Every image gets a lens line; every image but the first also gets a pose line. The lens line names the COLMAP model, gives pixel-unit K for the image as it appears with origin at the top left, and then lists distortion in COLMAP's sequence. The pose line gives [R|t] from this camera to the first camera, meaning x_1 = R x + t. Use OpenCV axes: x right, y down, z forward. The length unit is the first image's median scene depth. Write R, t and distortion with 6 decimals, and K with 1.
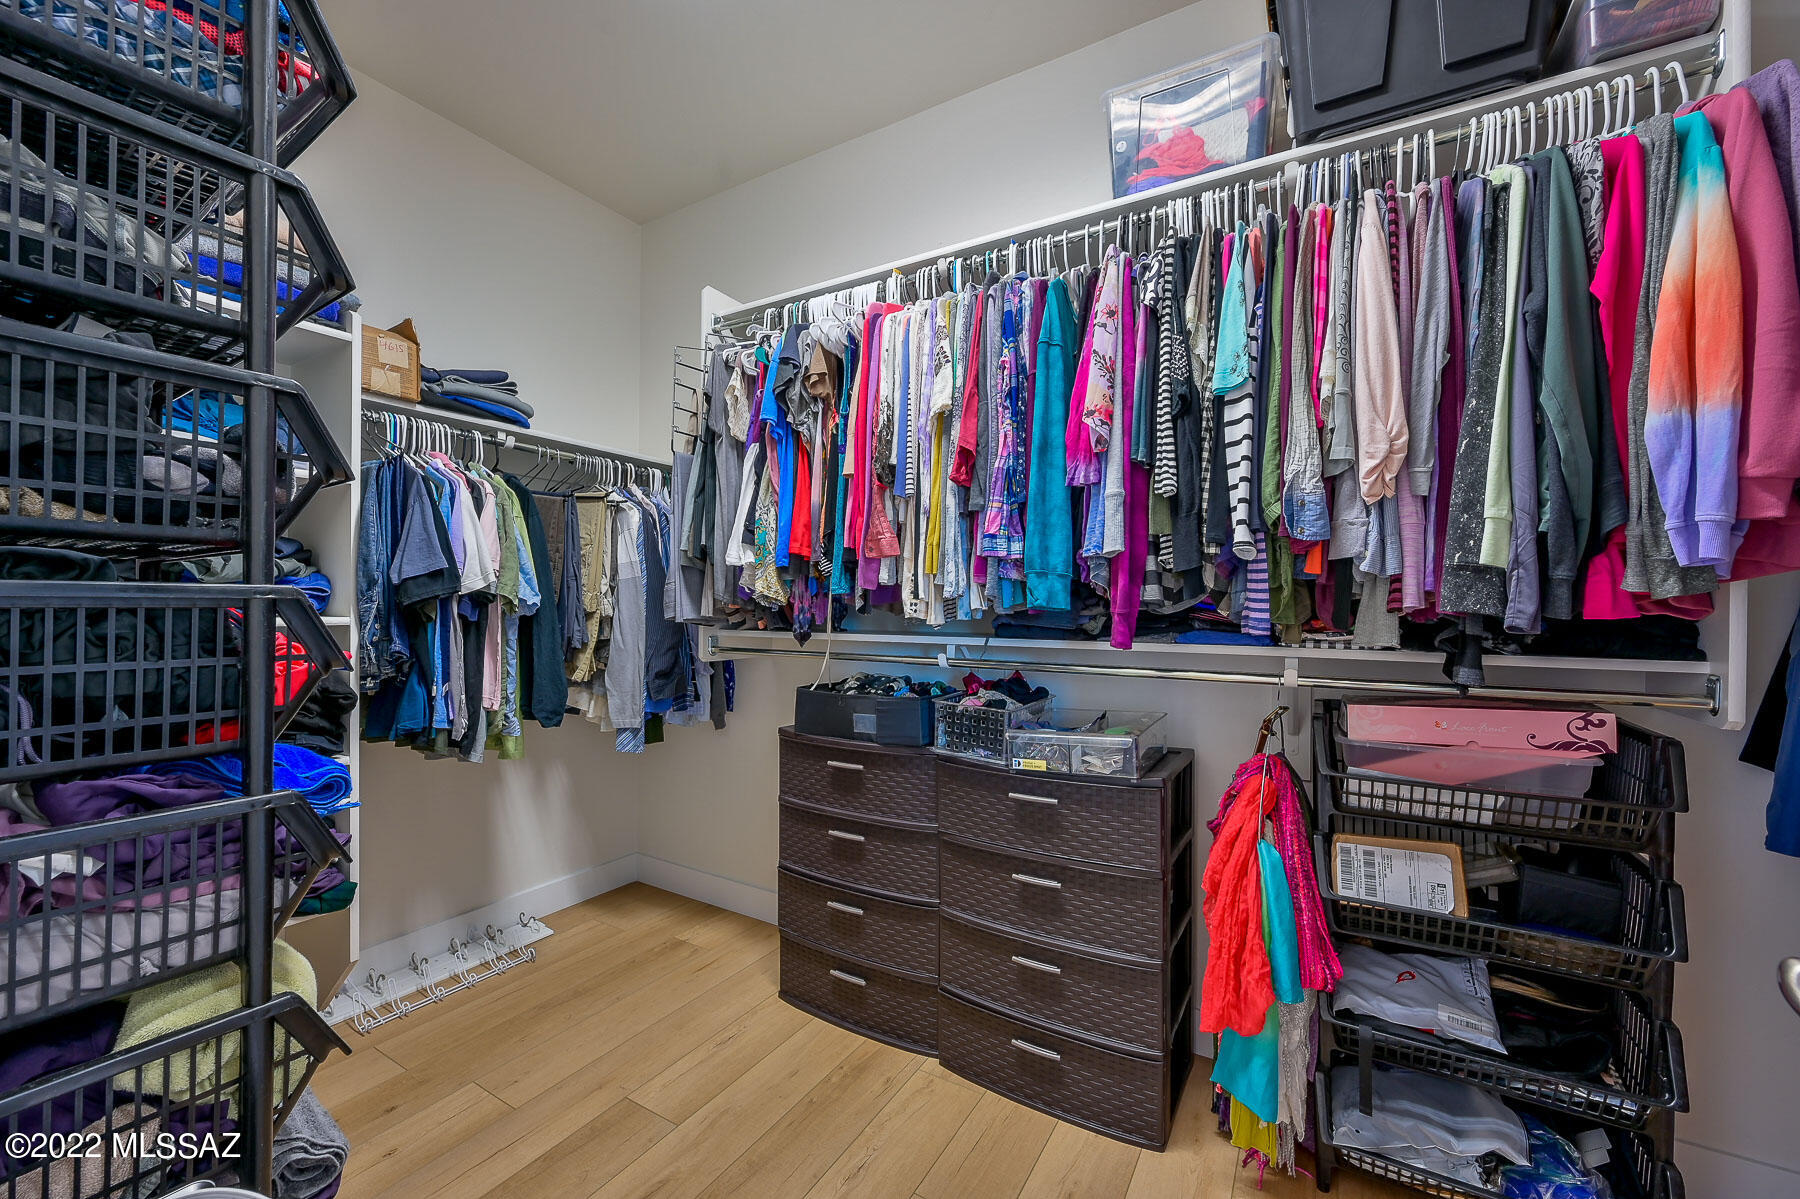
lens RADIAL K [[706.9, 0, 900.9], [0, 706.9, 606.3], [0, 0, 1]] dist [-0.000684, 0.000335]
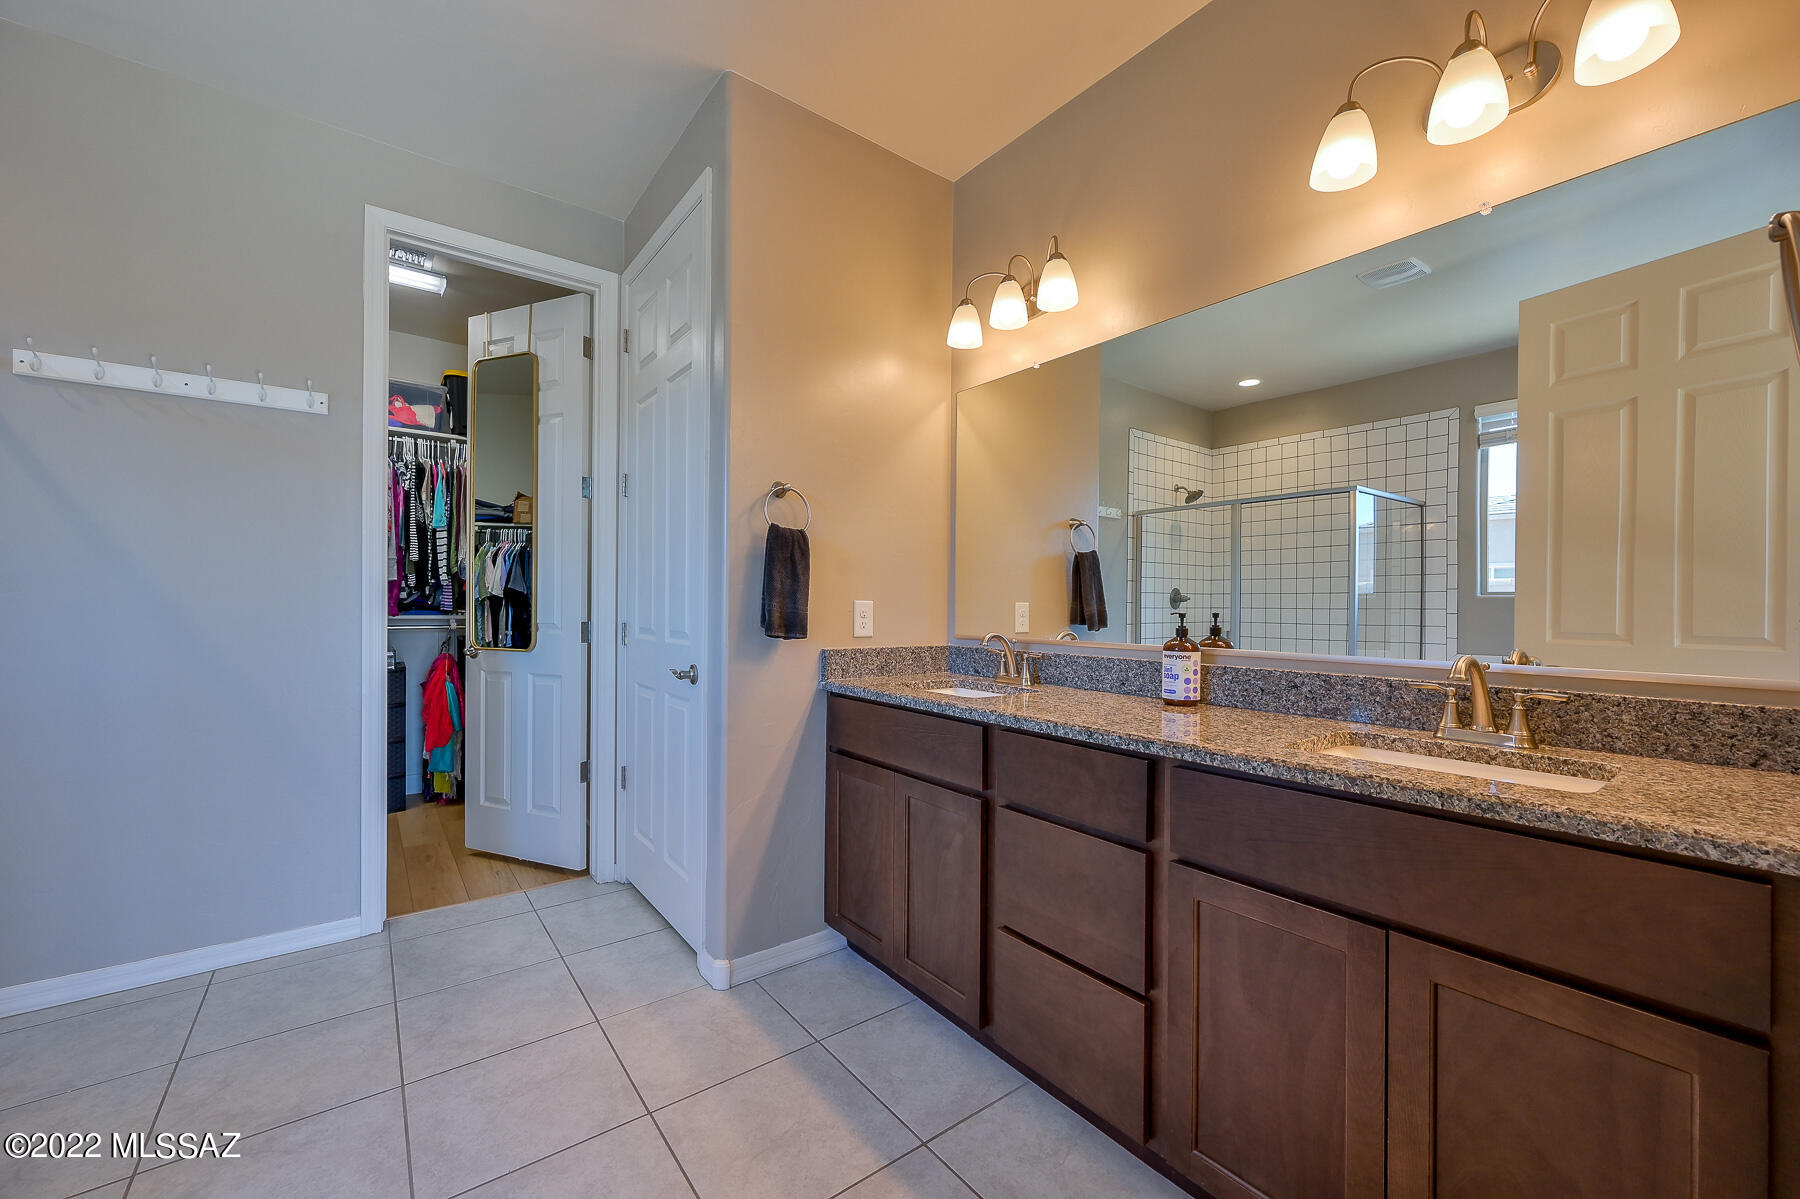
lens RADIAL K [[706.9, 0, 898.8], [0, 706.9, 603.5], [0, 0, 1]] dist [-0.000684, 0.000335]
pose [[0.384918, -0.005550, 0.922934, -1.509982], [-0.005863, 0.999947, 0.008458, -0.023224], [-0.922932, -0.008667, 0.384865, -1.899243]]
